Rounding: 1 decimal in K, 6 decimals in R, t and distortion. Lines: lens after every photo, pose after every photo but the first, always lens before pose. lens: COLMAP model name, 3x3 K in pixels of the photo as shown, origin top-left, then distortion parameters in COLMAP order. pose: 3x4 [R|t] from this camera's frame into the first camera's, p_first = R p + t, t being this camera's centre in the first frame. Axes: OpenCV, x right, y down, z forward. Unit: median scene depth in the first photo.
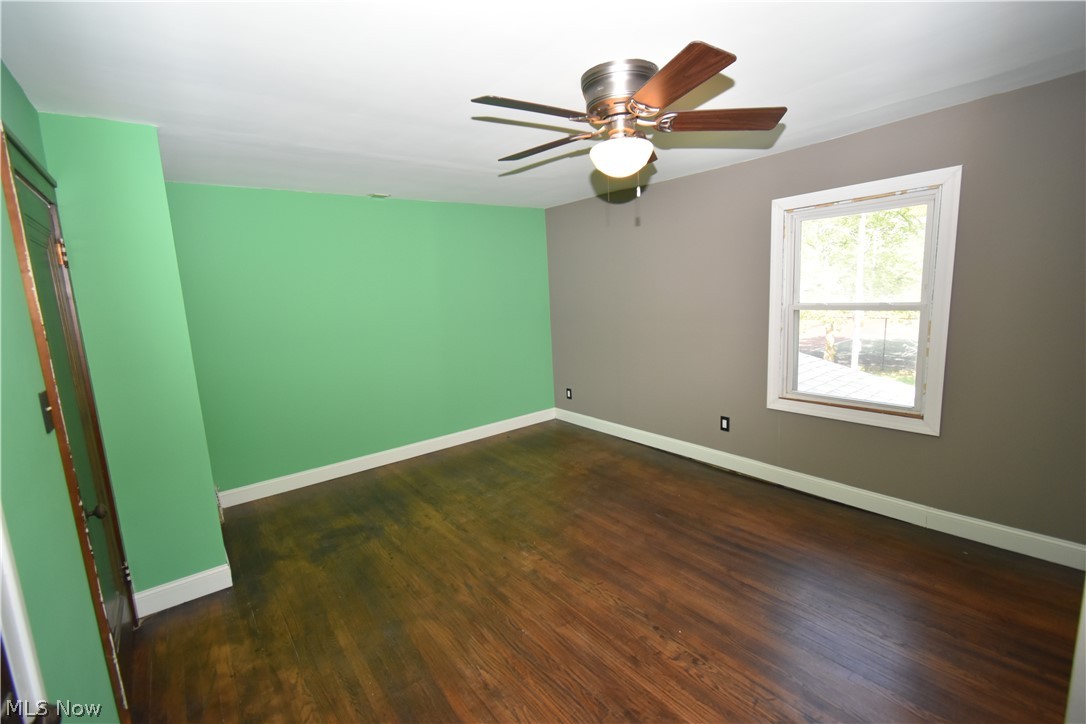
lens RADIAL K [[479.7, 0, 535.7], [0, 479.7, 364.2], [0, 0, 1]] dist [0.000407, -0.000409]
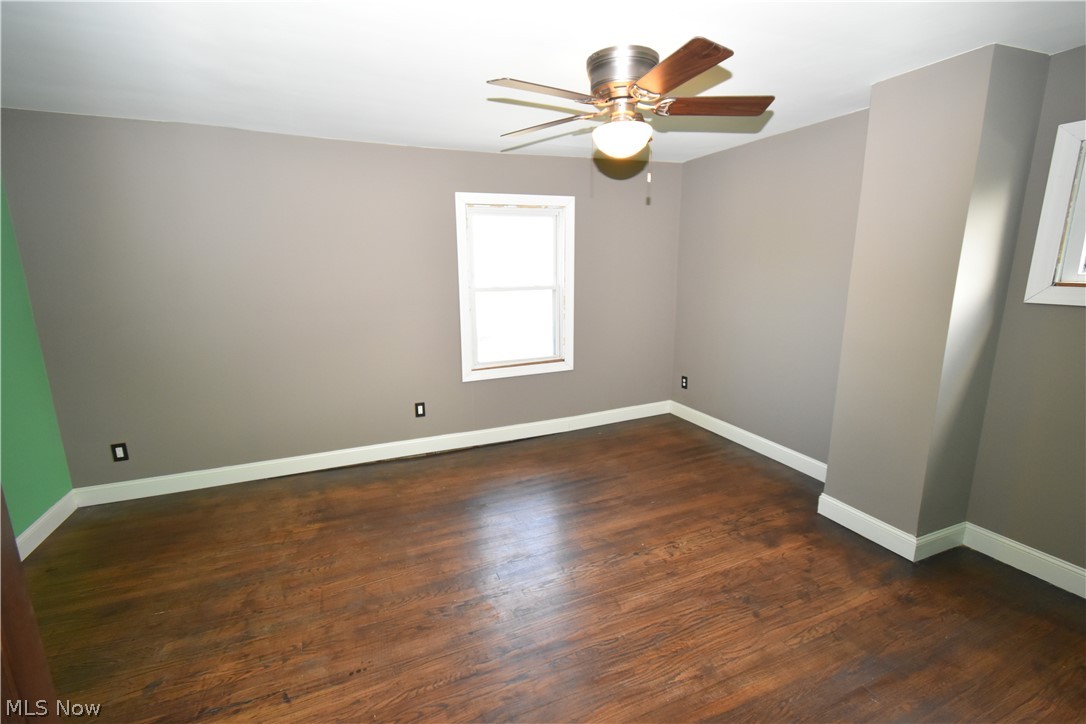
lens RADIAL K [[487.1, 0, 548.1], [0, 487.1, 363.0], [0, 0, 1]] dist [0.001271, -0.001123]
pose [[0.239974, -0.146995, 0.959586, -0.672773], [0.152320, 0.981928, 0.112325, -0.059415], [-0.958755, 0.119209, 0.258027, 0.644757]]
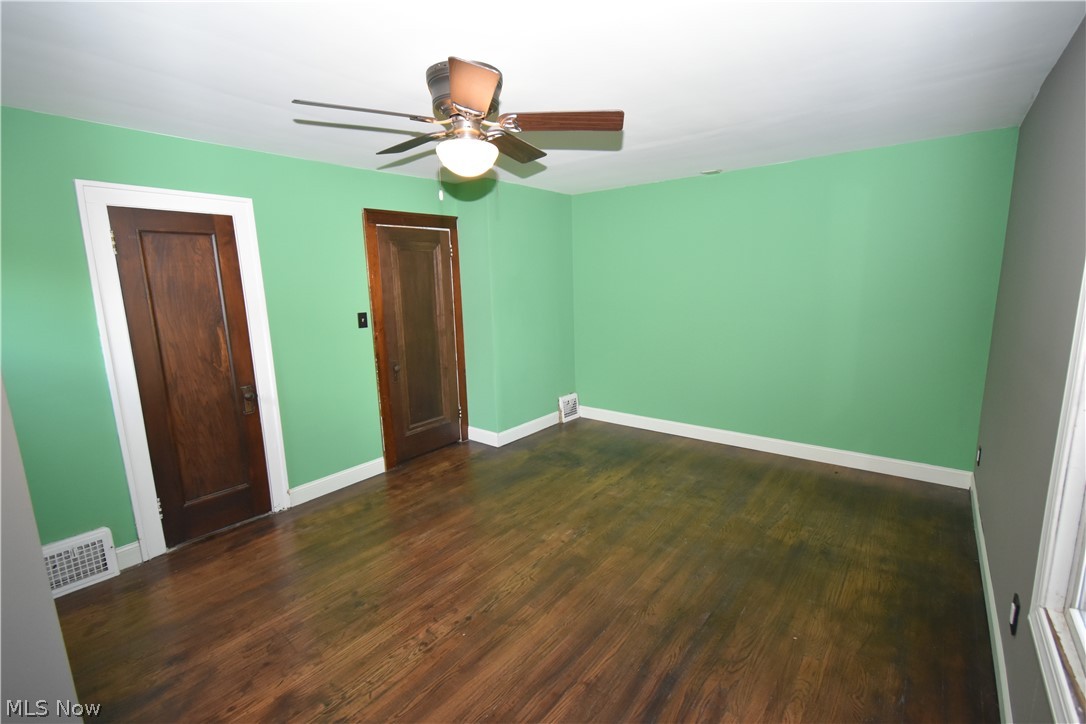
lens RADIAL K [[481.1, 0, 545.1], [0, 481.1, 362.6], [0, 0, 1]] dist [0.001822, -0.000761]
pose [[0.245036, 0.216009, -0.945144, 0.880210], [-0.142354, 0.972314, 0.185312, -0.152644], [0.959006, 0.089137, 0.269002, 0.635394]]
